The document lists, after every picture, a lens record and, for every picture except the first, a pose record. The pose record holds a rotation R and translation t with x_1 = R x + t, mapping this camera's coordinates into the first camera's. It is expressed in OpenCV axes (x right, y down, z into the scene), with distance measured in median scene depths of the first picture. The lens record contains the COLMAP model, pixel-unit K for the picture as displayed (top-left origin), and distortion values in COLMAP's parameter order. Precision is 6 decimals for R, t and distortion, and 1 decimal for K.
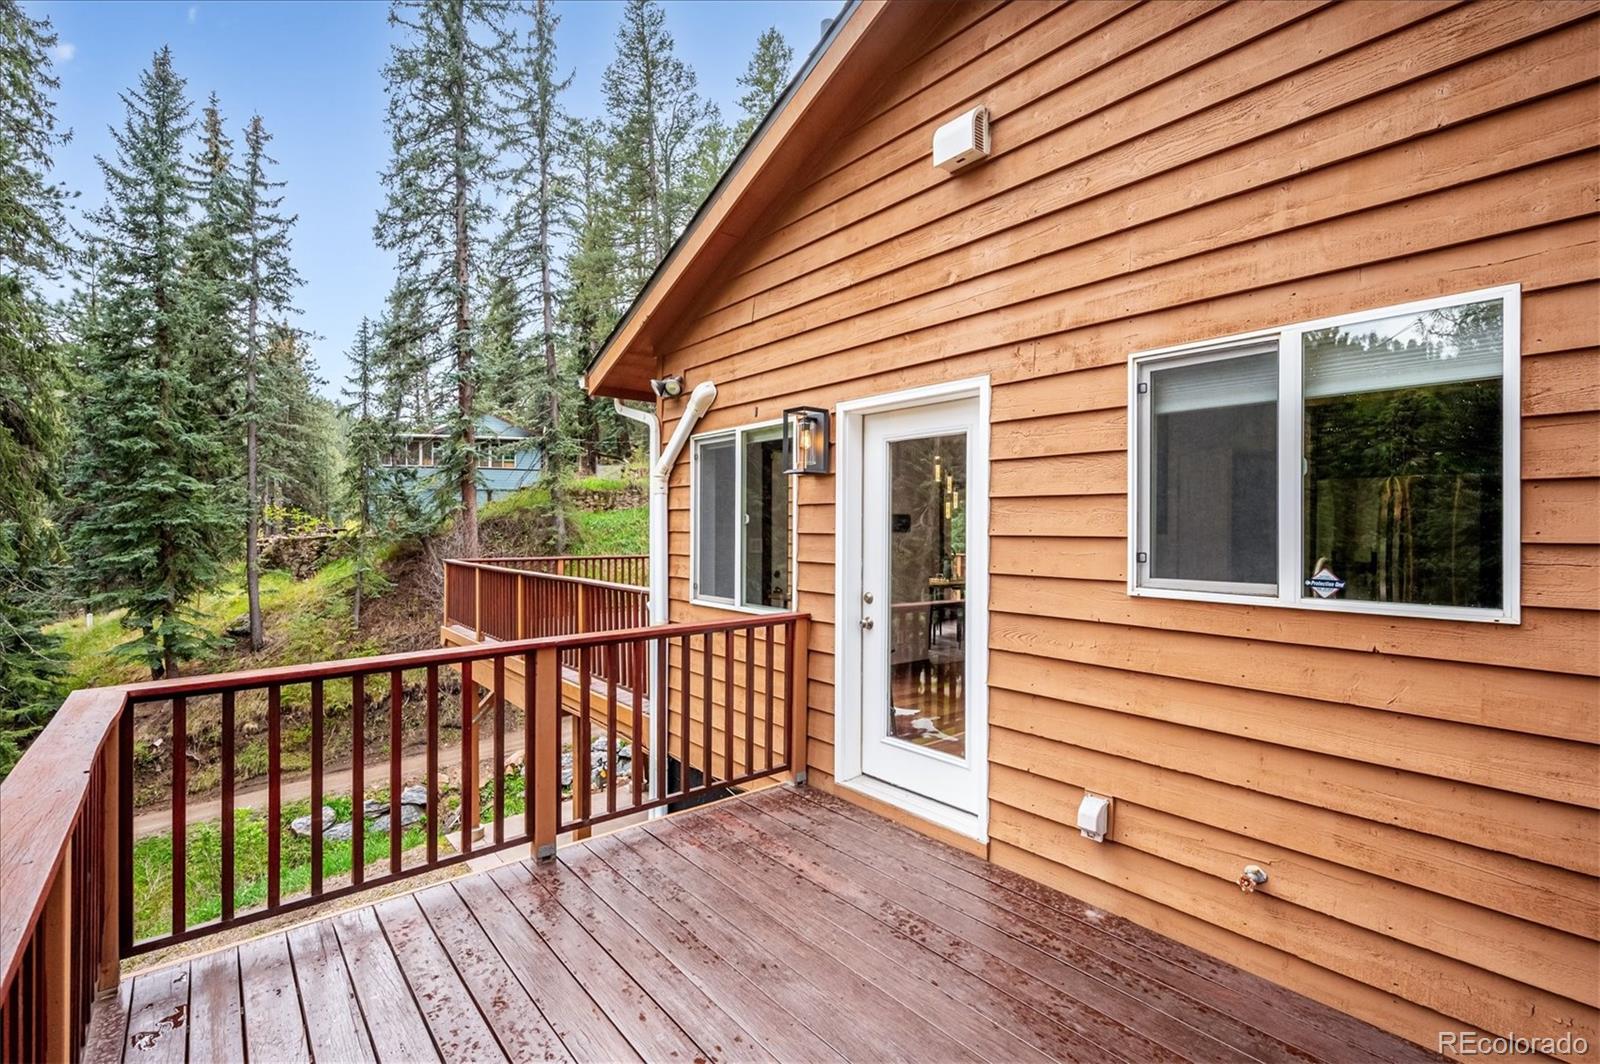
lens RADIAL K [[731.0, 0, 800.8], [0, 731.0, 539.0], [0, 0, 1]] dist [0.000076, -0.000122]
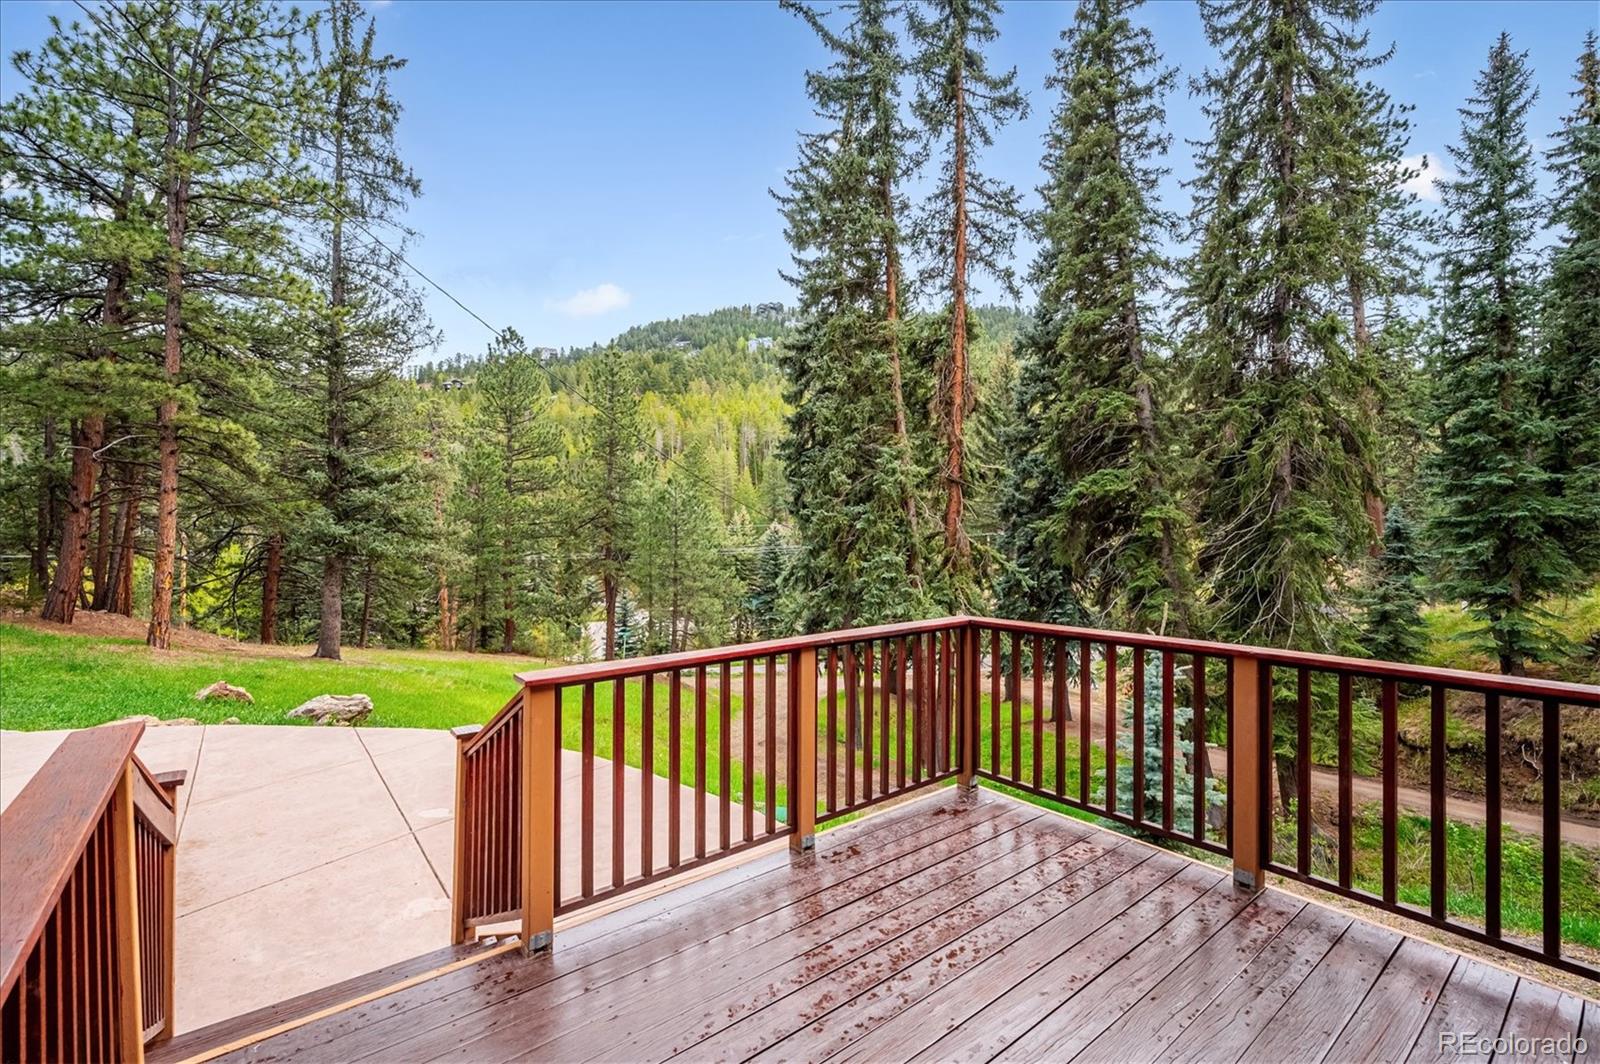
lens RADIAL K [[691.9, 0, 797.0], [0, 691.9, 527.5], [0, 0, 1]] dist [0.000025, 0.000003]
pose [[-0.023287, 0.010506, -0.999674, 0.087323], [-0.013991, 0.999843, 0.010834, -0.003558], [0.999631, 0.014238, -0.023137, 0.073894]]
